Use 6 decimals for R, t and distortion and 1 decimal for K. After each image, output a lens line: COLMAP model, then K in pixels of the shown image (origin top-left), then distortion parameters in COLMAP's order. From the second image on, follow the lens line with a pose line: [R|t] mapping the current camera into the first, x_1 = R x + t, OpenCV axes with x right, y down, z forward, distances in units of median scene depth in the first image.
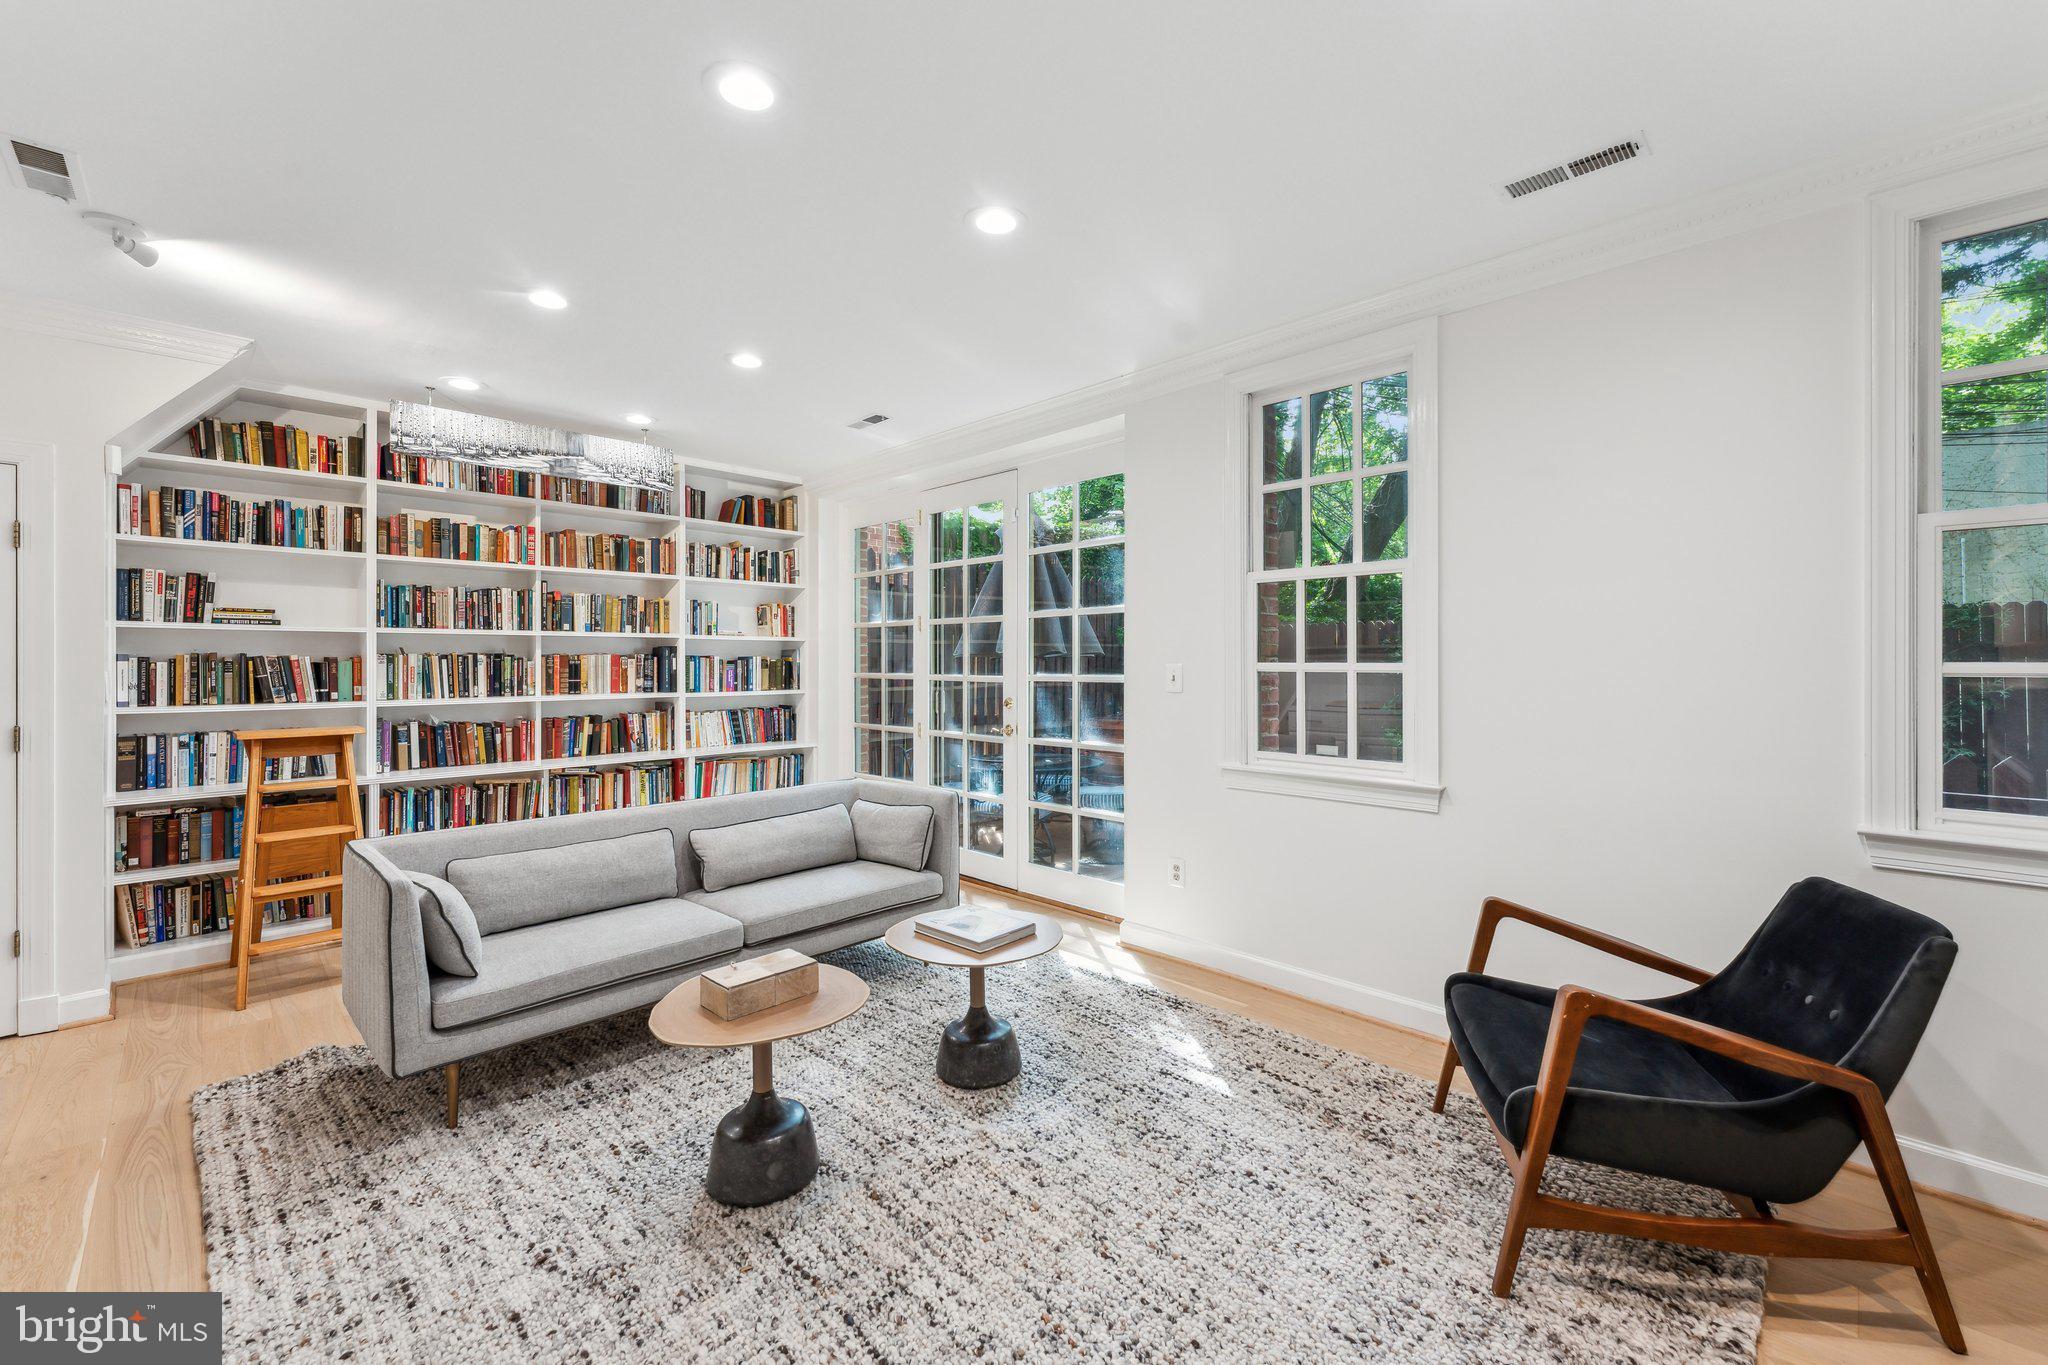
lens RADIAL K [[835.1, 0, 1023.3], [0, 835.1, 661.3], [0, 0, 1]] dist [-0.009432, 0.000128]
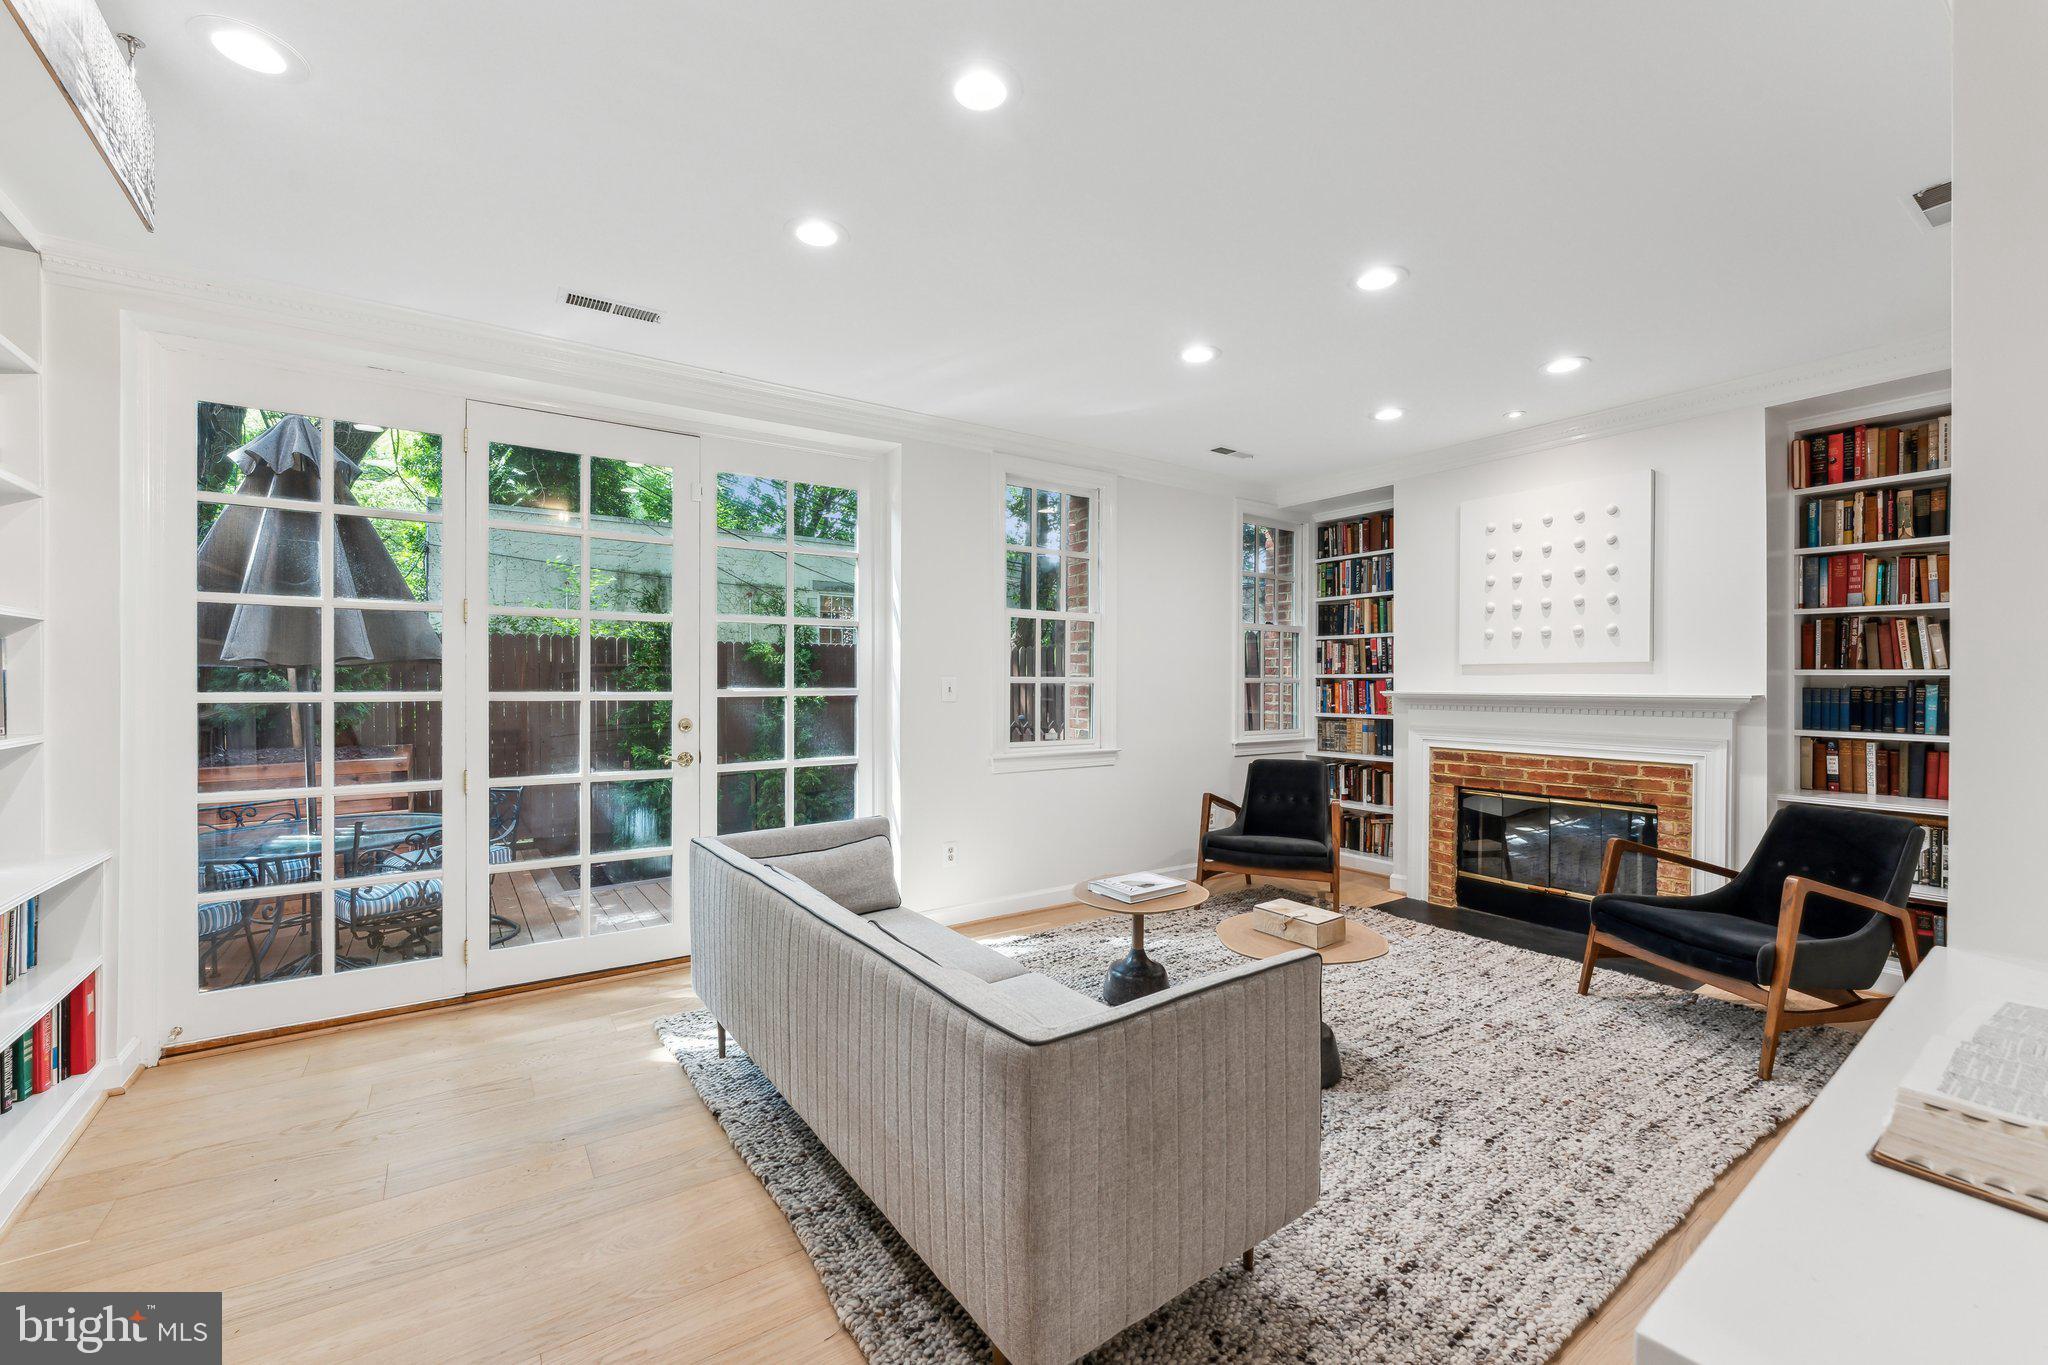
lens RADIAL K [[835.1, 0, 1025.1], [0, 835.1, 689.3], [0, 0, 1]] dist [-0.009432, 0.000128]
pose [[0.172544, -0.009673, 0.984954, -1.545416], [-0.006230, 0.999921, 0.010911, 0.010772], [-0.984982, -0.008019, 0.172470, 1.115551]]
